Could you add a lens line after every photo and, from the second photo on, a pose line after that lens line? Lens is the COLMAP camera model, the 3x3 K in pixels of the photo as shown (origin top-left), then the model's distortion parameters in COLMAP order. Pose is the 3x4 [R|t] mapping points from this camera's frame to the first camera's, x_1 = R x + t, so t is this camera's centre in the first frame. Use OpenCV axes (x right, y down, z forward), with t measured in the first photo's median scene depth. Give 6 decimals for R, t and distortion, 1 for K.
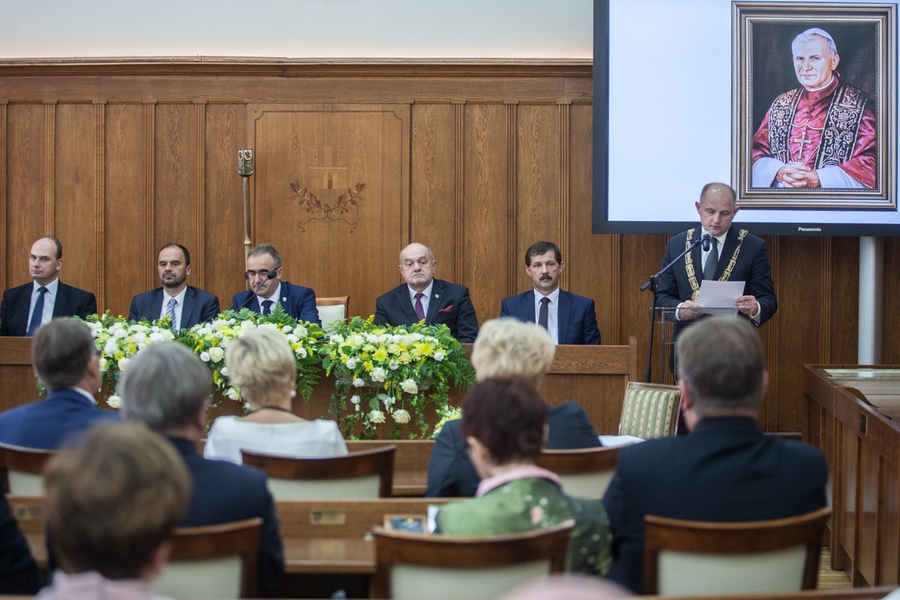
lens RADIAL K [[1981.4, 0, 568.5], [0, 1981.4, 278.5], [0, 0, 1]] dist [-0.232172, -0.526706]
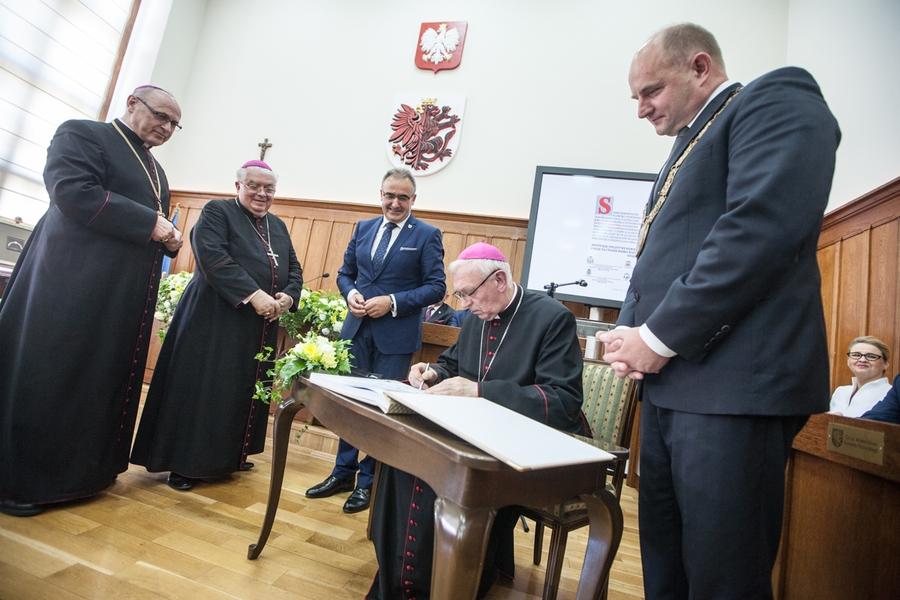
lens RADIAL K [[415.9, 0, 449.5], [0, 415.9, 297.2], [0, 0, 1]] dist [-0.048993, -0.000091]
pose [[0.971159, 0.128075, -0.201113, 0.028319], [-0.160288, 0.975137, -0.153023, 0.050752], [0.176514, 0.180846, 0.967542, 0.615207]]
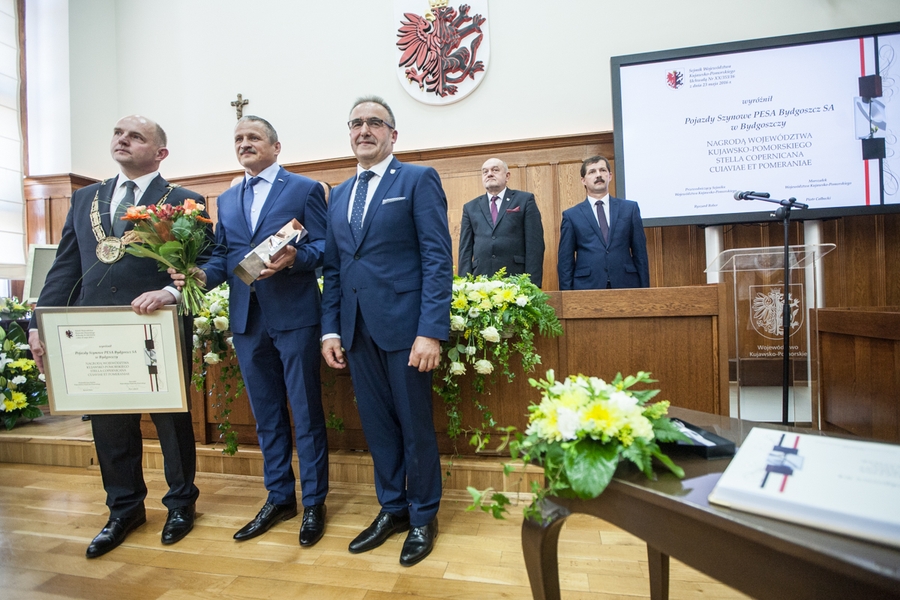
lens RADIAL K [[439.4, 0, 464.0], [0, 439.4, 299.8], [0, 0, 1]] dist [-0.044533, 0.012687]
pose [[0.983989, -0.041274, -0.173385, -0.047341], [0.036079, 0.998804, -0.033008, 0.037474], [0.174540, 0.026224, 0.984301, 0.666400]]
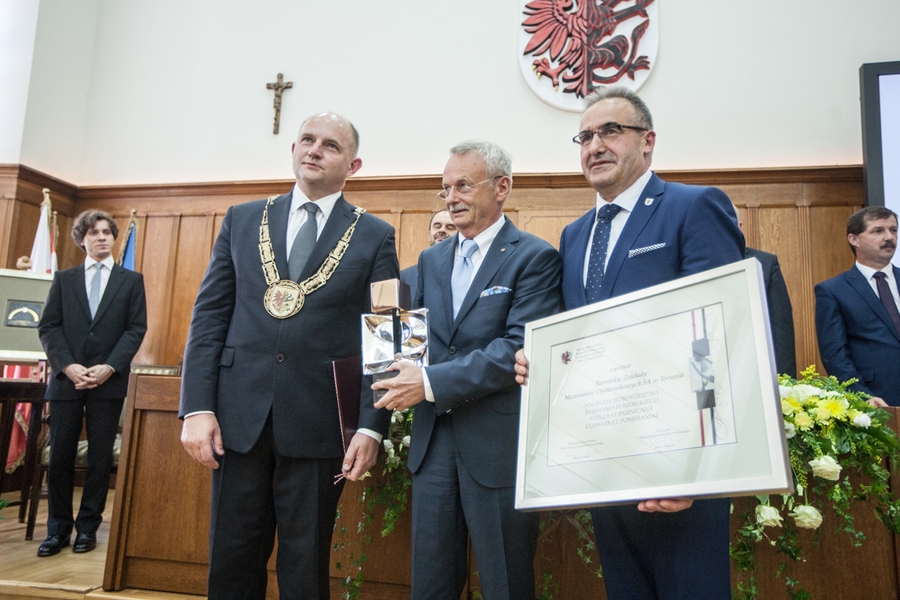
lens RADIAL K [[673.6, 0, 465.6], [0, 673.6, 284.2], [0, 0, 1]] dist [-0.005766, 0.007469]
pose [[0.983433, 0.003229, -0.181242, -0.128258], [-0.037476, 0.981862, -0.185856, 0.034958], [0.177355, 0.189569, 0.965717, 0.644510]]
